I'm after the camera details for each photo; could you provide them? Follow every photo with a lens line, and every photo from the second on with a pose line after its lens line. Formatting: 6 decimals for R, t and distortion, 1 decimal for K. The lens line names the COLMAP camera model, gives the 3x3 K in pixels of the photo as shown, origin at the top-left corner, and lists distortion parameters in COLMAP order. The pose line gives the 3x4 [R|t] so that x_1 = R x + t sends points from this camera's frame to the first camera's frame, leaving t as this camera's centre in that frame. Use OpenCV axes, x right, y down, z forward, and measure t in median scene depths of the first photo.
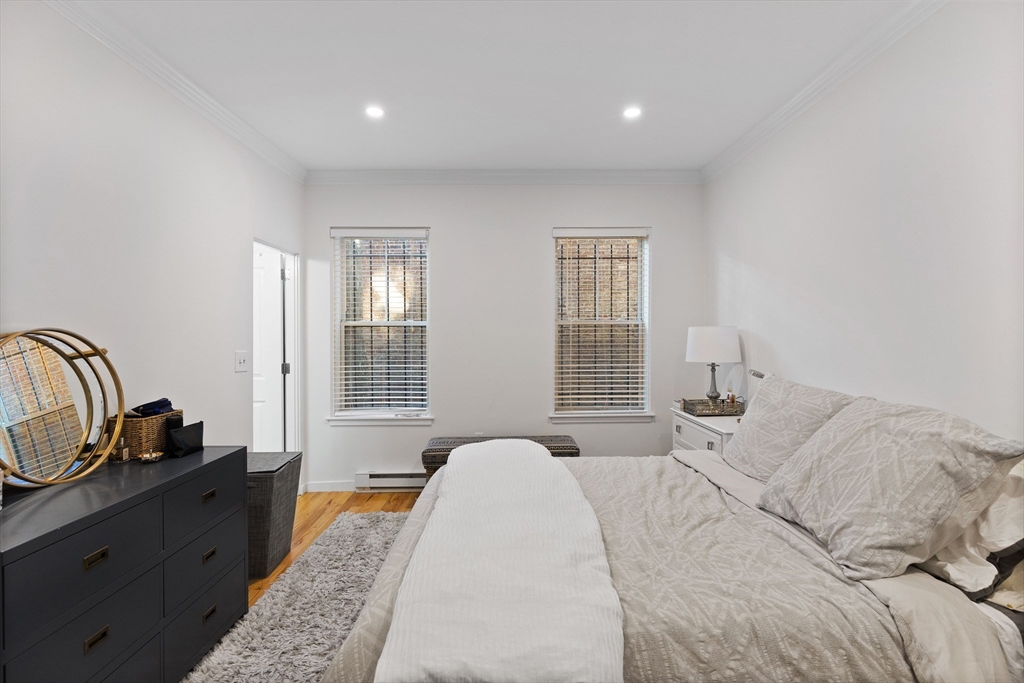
lens RADIAL K [[481.9, 0, 513.0], [0, 481.9, 326.5], [0, 0, 1]] dist [-0.003825, 0.000592]
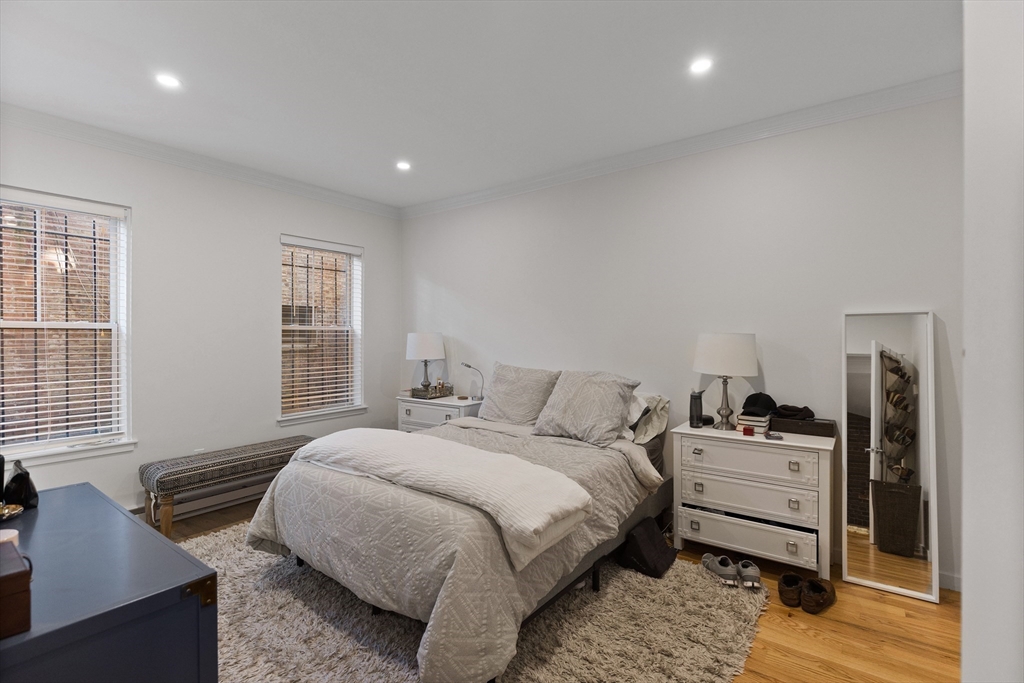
lens RADIAL K [[481.9, 0, 515.2], [0, 481.9, 340.3], [0, 0, 1]] dist [-0.003825, 0.000592]
pose [[0.607774, -0.004453, 0.794098, -0.496848], [-0.008683, 0.999887, 0.012253, 0.002157], [-0.794063, -0.014342, 0.607667, -0.010198]]
